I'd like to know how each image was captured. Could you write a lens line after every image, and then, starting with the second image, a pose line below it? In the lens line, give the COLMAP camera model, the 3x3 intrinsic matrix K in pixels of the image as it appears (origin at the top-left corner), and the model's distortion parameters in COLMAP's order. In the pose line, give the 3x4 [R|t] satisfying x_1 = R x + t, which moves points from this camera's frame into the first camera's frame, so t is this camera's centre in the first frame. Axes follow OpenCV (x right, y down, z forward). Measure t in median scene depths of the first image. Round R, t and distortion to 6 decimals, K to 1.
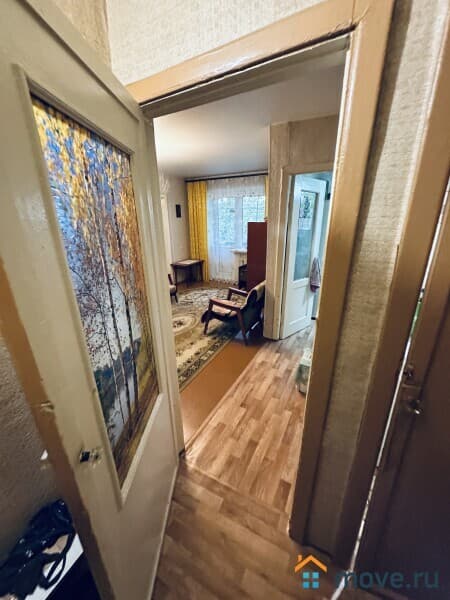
lens RADIAL K [[238.1, 0, 224.4], [0, 238.1, 300.1], [0, 0, 1]] dist [-0.001916, 0.000085]
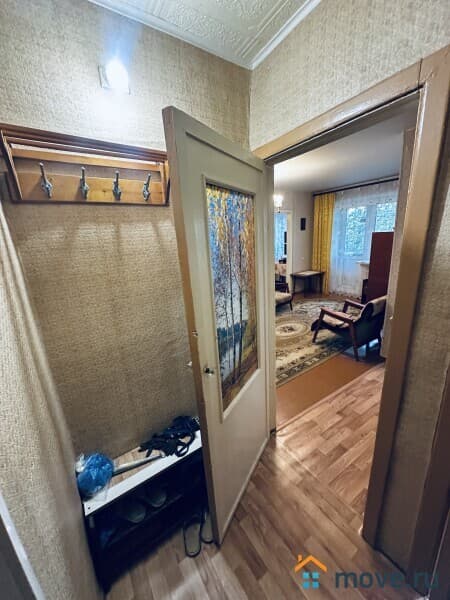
lens RADIAL K [[238.1, 0, 225.0], [0, 238.1, 300.8], [0, 0, 1]] dist [-0.001916, 0.000085]
pose [[0.874462, 0.091075, -0.476467, 0.081368], [-0.111771, 0.993618, -0.015207, 0.033819], [0.472041, 0.066553, 0.879061, -0.133405]]
